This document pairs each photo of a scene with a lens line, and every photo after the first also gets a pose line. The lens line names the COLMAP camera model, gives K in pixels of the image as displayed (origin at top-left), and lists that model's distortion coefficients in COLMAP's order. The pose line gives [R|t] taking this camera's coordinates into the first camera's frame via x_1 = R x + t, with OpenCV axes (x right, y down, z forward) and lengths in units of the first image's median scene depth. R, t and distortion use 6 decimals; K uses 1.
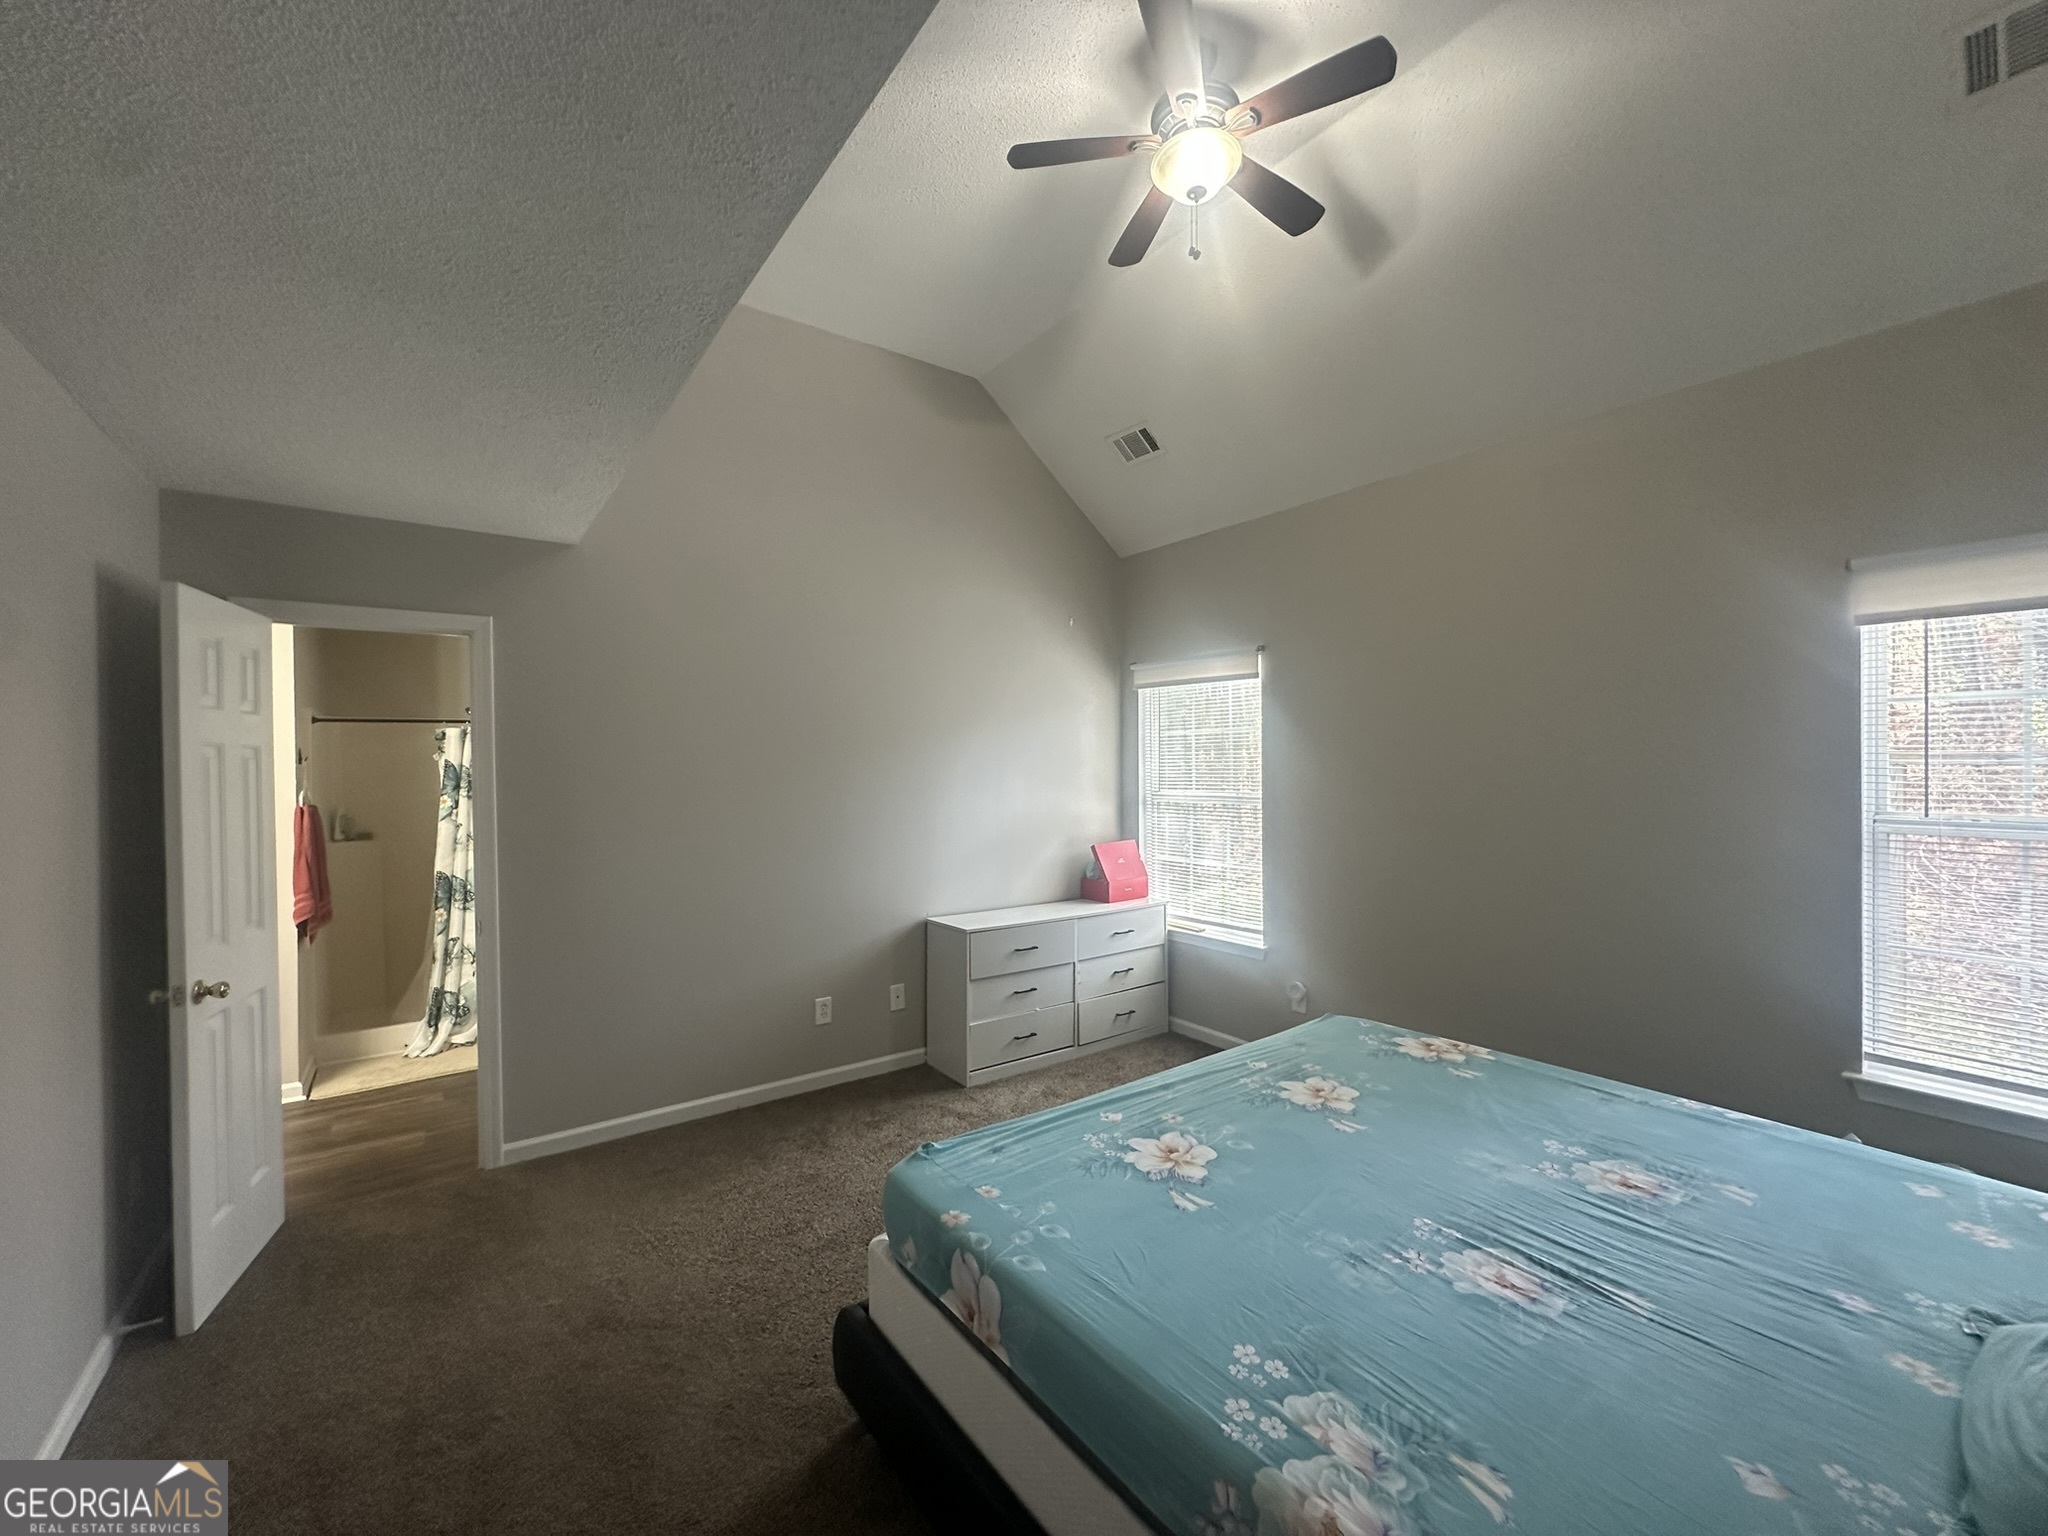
lens RADIAL K [[817.0, 0, 1021.9], [0, 817.0, 765.7], [0, 0, 1]] dist [-0.002507, 0.000010]
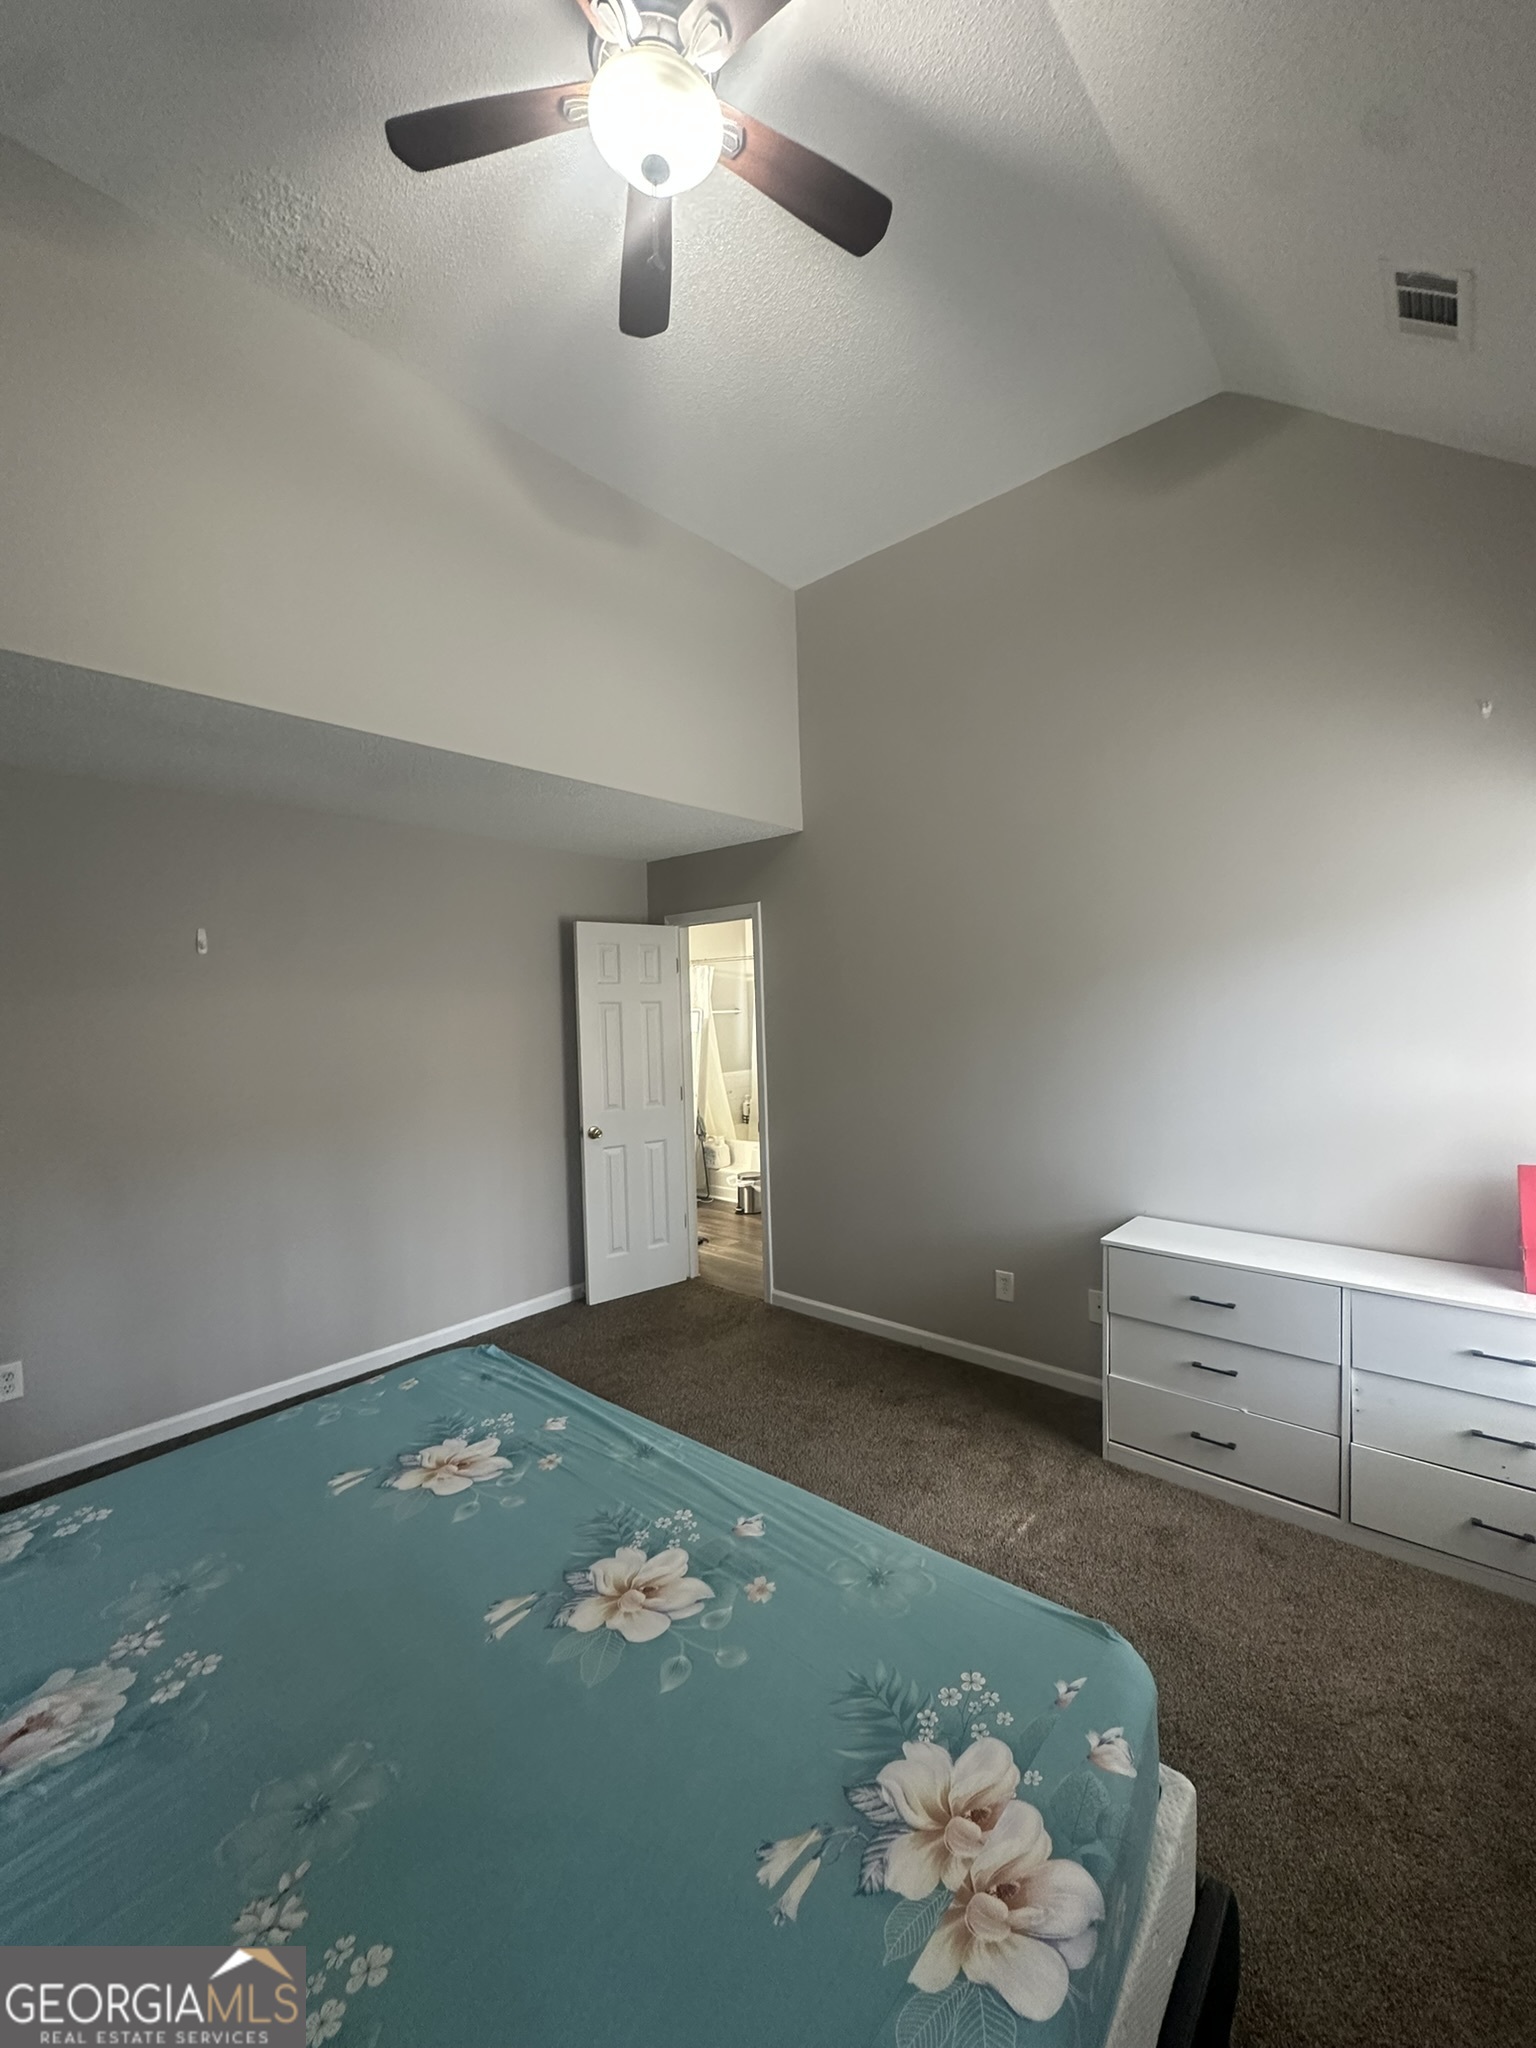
lens RADIAL K [[817.0, 0, 768.0], [0, 817.0, 1024.0], [0, 0, 1]] dist [-0.002507, 0.000010]
pose [[0.219489, 0.018562, -0.975438, 0.812434], [0.026169, 0.999347, 0.024906, -0.013816], [0.975264, -0.030993, 0.218860, 0.837845]]
